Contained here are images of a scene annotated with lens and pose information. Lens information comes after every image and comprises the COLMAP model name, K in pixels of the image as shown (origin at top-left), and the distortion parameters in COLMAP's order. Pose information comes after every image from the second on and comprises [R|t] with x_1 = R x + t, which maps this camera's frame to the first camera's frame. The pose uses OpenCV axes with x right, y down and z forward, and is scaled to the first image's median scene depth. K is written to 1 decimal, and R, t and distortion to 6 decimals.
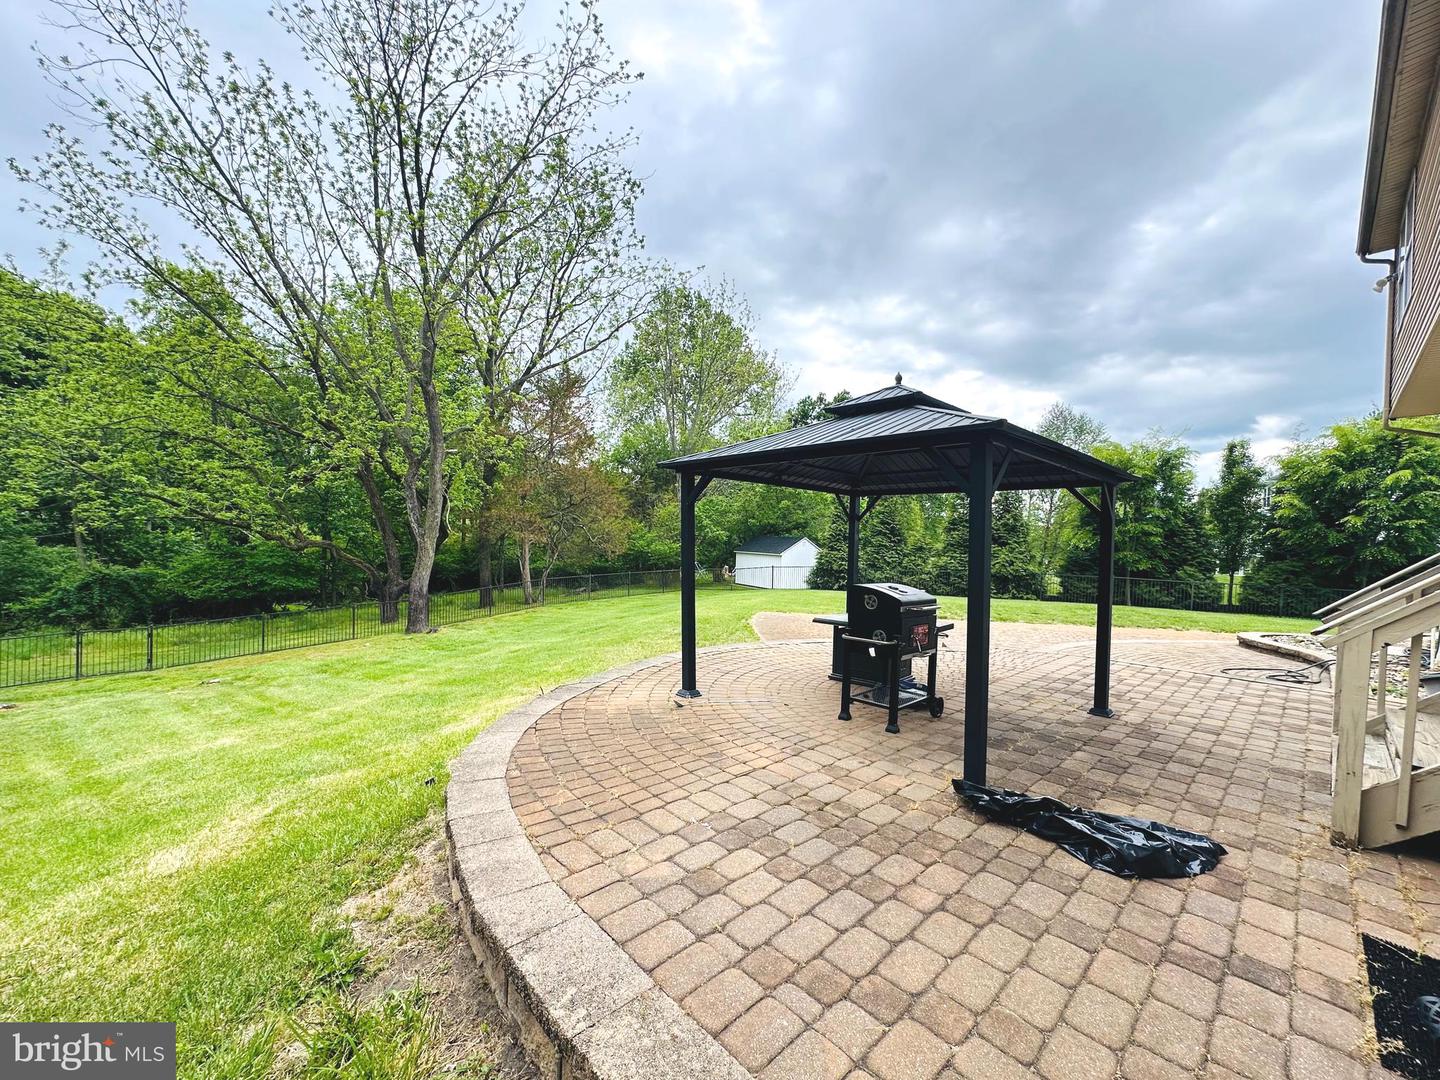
lens RADIAL K [[574.2, 0, 720.0], [0, 574.2, 540.0], [0, 0, 1]] dist [-0.000423, 0.004422]
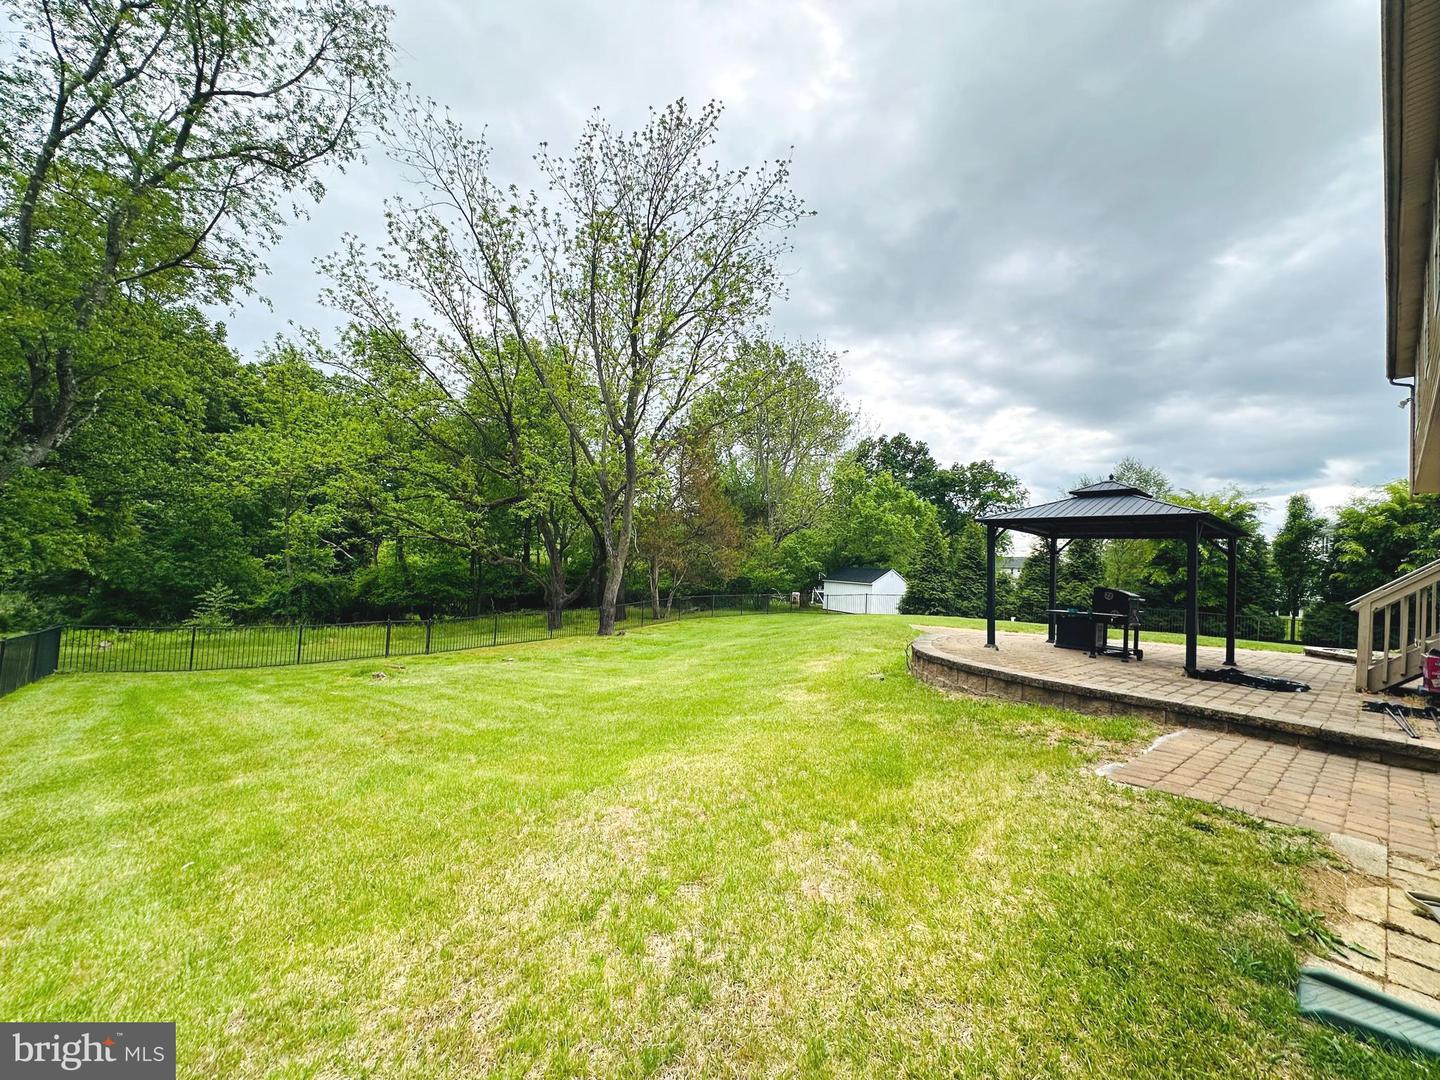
lens RADIAL K [[585.5, 0, 720.0], [0, 585.5, 540.0], [0, 0, 1]] dist [0.014928, 0.000177]
pose [[0.998938, 0.029328, -0.035537, -0.182425], [-0.031205, 0.998082, -0.053470, 0.012886], [0.033900, 0.054523, 0.997937, -0.191987]]
